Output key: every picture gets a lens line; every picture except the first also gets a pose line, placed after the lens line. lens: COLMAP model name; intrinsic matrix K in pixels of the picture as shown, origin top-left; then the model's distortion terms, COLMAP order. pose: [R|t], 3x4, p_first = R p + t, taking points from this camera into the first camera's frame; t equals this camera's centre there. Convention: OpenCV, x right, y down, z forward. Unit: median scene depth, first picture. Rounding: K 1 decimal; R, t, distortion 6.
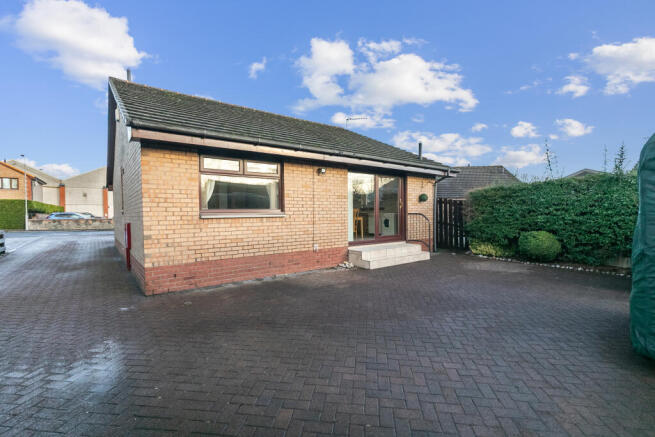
lens RADIAL K [[295.1, 0, 326.9], [0, 295.1, 221.5], [0, 0, 1]] dist [0.001623, 0.000366]
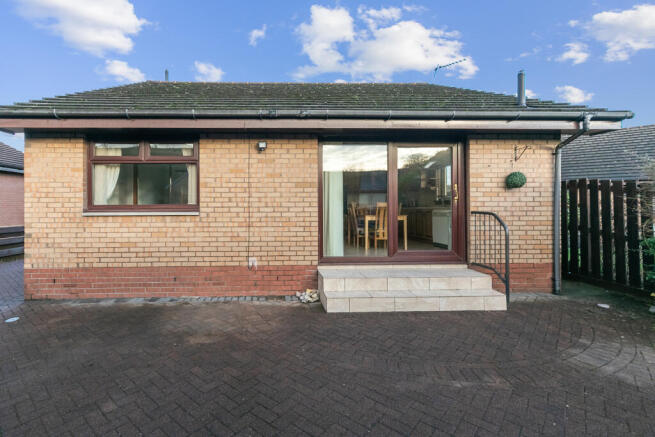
lens RADIAL K [[317.0, 0, 264.1], [0, 317.0, 208.1], [0, 0, 1]] dist [0.002665, -0.000267]
pose [[0.812768, 0.009238, -0.582514, 0.399010], [-0.021032, 0.999688, -0.013491, -0.024260], [0.582207, 0.023216, 0.812709, 0.440823]]
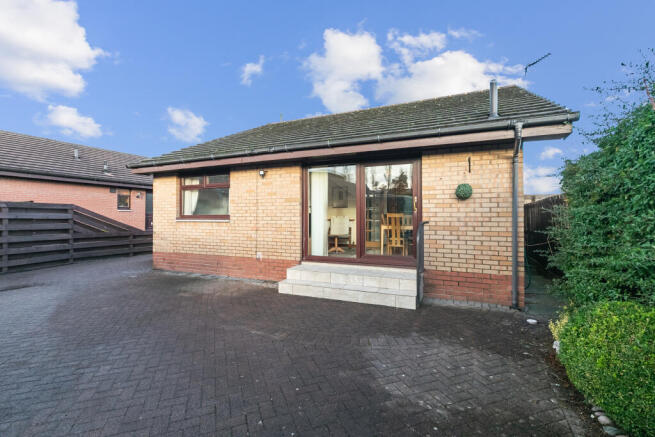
lens RADIAL K [[302.8, 0, 328.5], [0, 302.8, 221.8], [0, 0, 1]] dist [0.001201, -0.000235]
pose [[0.473881, 0.021179, -0.880334, 0.918875], [-0.032293, 0.999456, 0.006662, -0.033036], [0.879997, 0.025272, 0.474307, 0.743807]]
